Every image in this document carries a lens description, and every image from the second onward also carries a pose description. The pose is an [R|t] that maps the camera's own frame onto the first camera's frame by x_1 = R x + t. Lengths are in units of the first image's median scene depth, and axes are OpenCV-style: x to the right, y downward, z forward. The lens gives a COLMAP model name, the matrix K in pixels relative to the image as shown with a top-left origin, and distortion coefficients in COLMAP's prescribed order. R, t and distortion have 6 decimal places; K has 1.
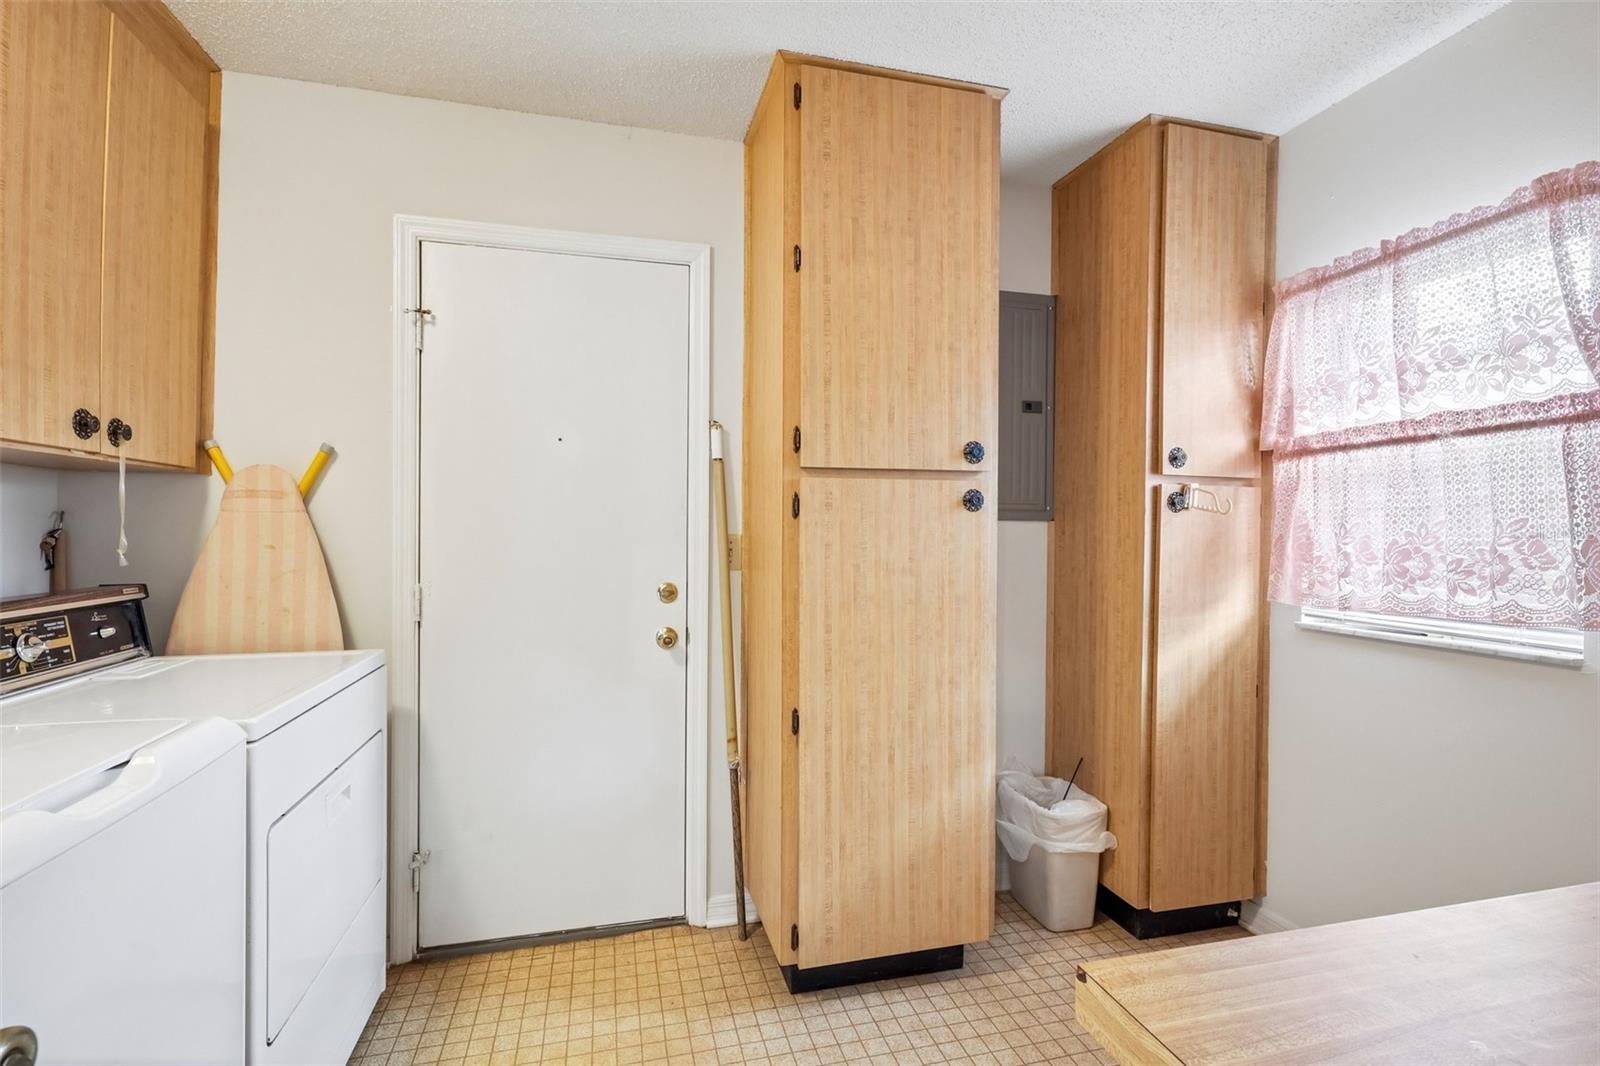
lens RADIAL K [[742.6, 0, 798.0], [0, 742.6, 537.7], [0, 0, 1]] dist [-0.000570, 0.000169]
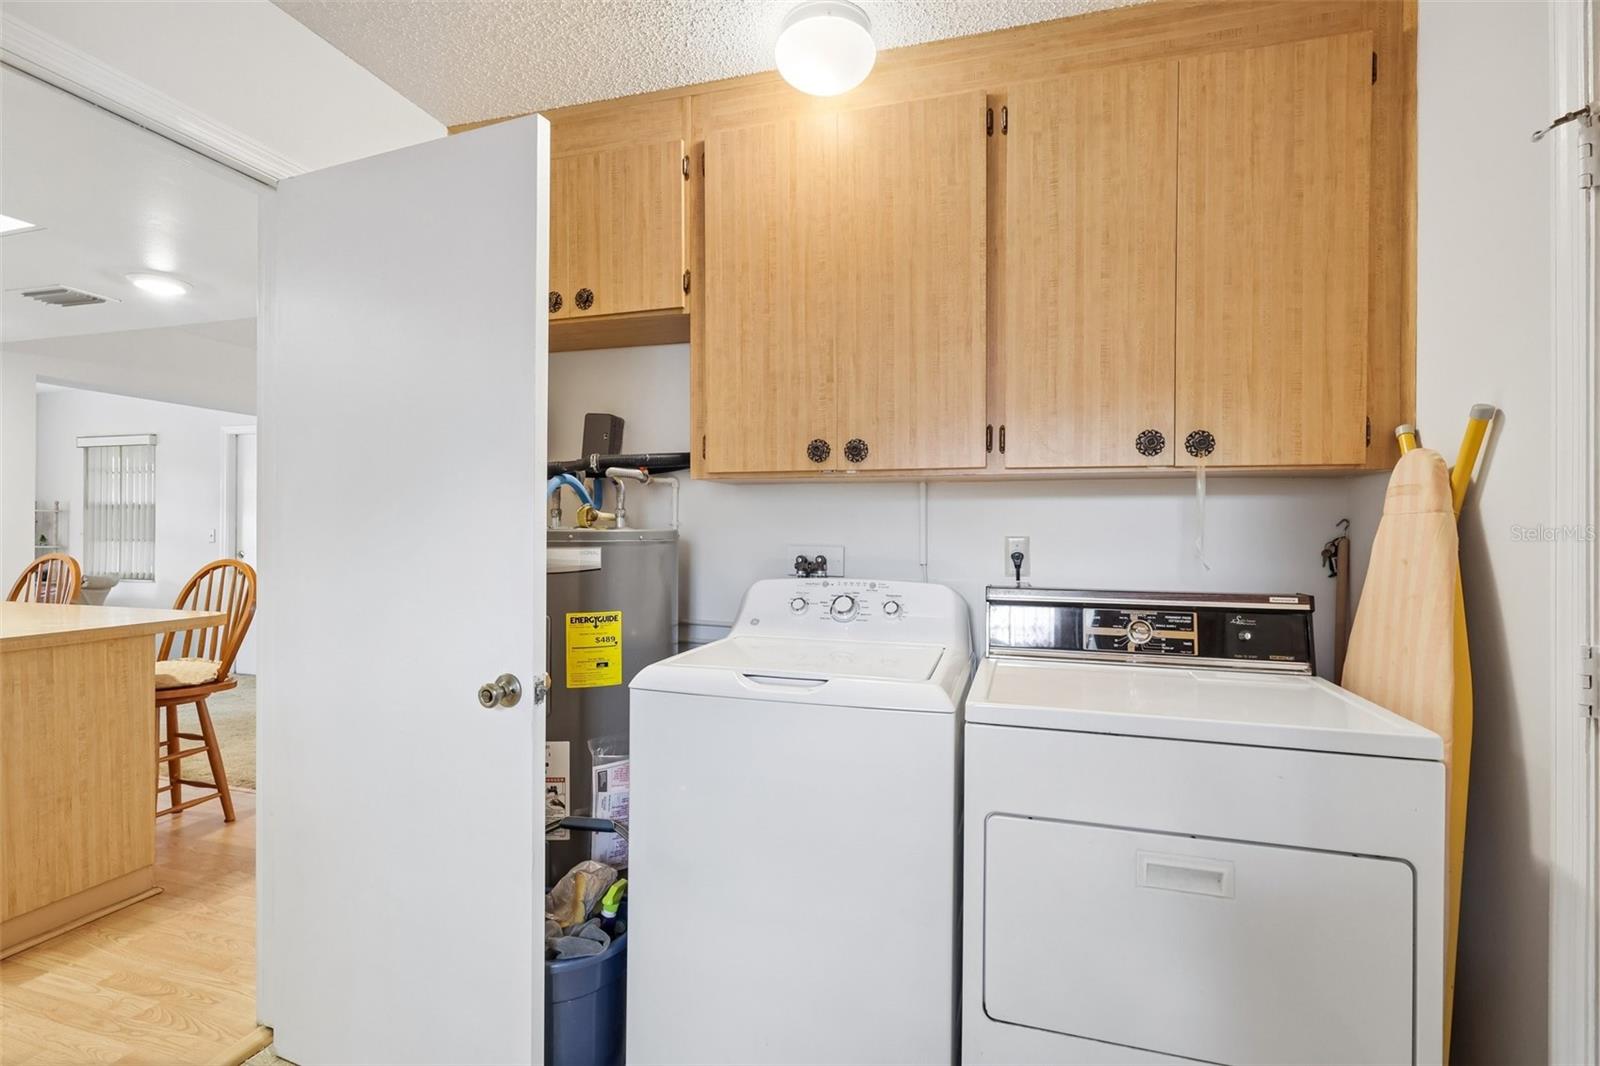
lens RADIAL K [[742.6, 0, 788.6], [0, 742.6, 525.1], [0, 0, 1]] dist [-0.000570, 0.000169]
pose [[-0.521130, -0.018744, -0.853271, 0.290148], [-0.021514, 0.999730, -0.008822, -0.003685], [0.853206, 0.013760, -0.521393, 1.072410]]
